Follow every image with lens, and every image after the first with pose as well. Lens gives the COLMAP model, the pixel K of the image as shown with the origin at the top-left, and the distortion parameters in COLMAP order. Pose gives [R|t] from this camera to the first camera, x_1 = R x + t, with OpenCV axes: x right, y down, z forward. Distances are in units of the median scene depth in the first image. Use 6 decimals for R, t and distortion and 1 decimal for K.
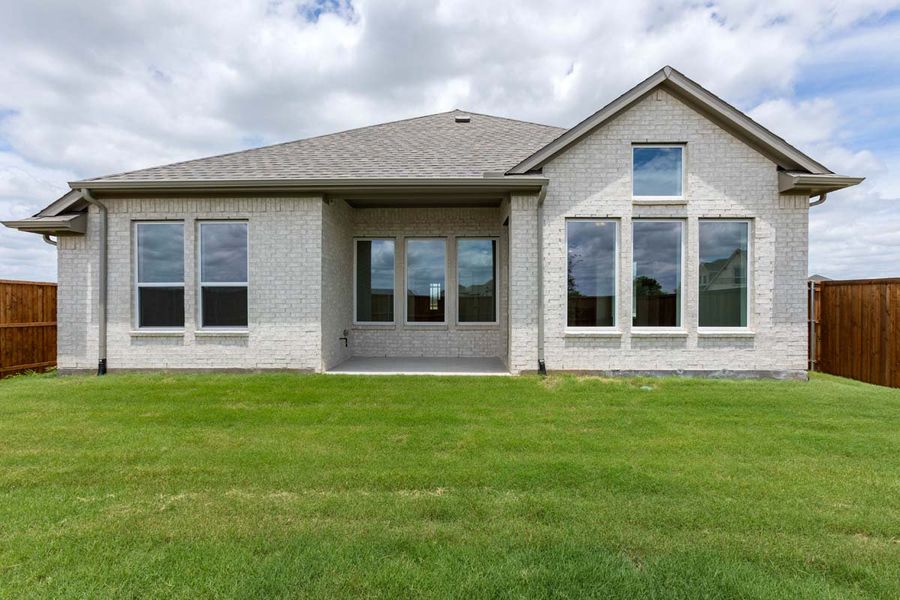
lens RADIAL K [[404.5, 0, 450.0], [0, 404.5, 300.0], [0, 0, 1]] dist [0.001141, 0.000319]
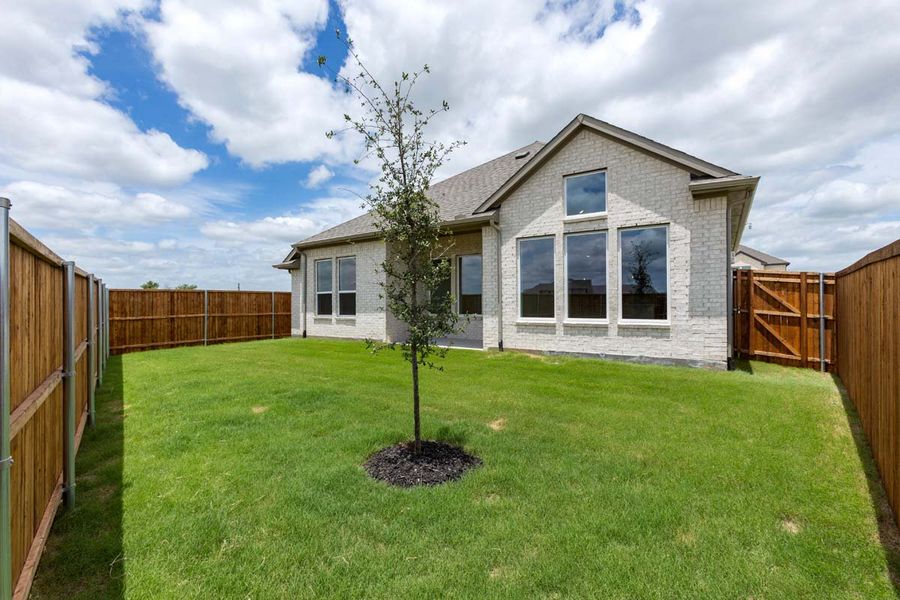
lens RADIAL K [[404.5, 0, 450.0], [0, 404.5, 300.0], [0, 0, 1]] dist [0.001141, 0.000319]
pose [[0.834350, -0.010467, -0.551135, 0.856334], [0.008786, 0.999945, -0.005689, 0.012625], [0.551164, -0.000096, 0.834397, -0.277895]]
